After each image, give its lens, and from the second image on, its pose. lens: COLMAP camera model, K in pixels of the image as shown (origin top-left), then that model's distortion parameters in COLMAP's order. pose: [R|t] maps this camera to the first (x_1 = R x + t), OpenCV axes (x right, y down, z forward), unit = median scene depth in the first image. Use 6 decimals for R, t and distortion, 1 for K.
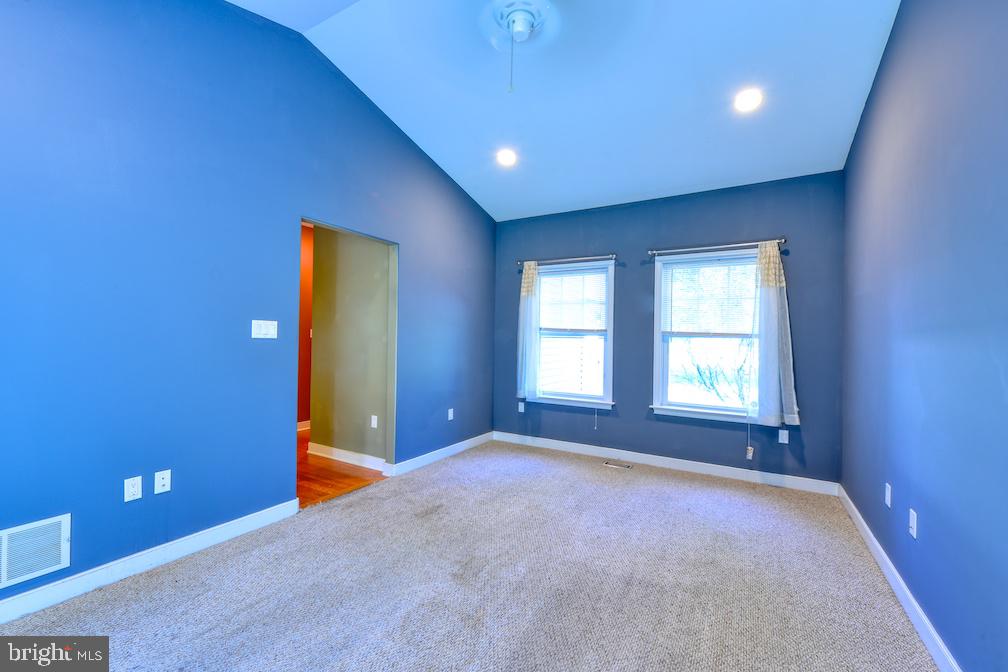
lens RADIAL K [[413.0, 0, 504.0], [0, 413.0, 336.0], [0, 0, 1]] dist [-0.003555, -0.001131]
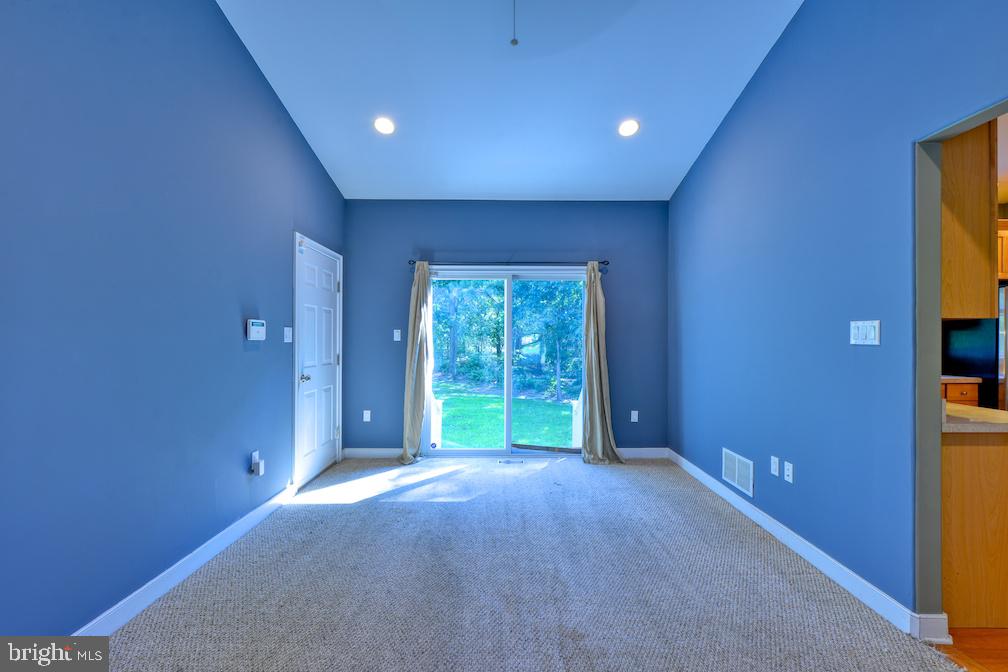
lens RADIAL K [[413.0, 0, 504.0], [0, 413.0, 336.0], [0, 0, 1]] dist [-0.003555, -0.001131]
pose [[-0.854484, -0.024014, -0.518922, 0.427931], [-0.019395, 0.999709, -0.014326, 0.015435], [0.519115, -0.002176, -0.854702, 1.585898]]
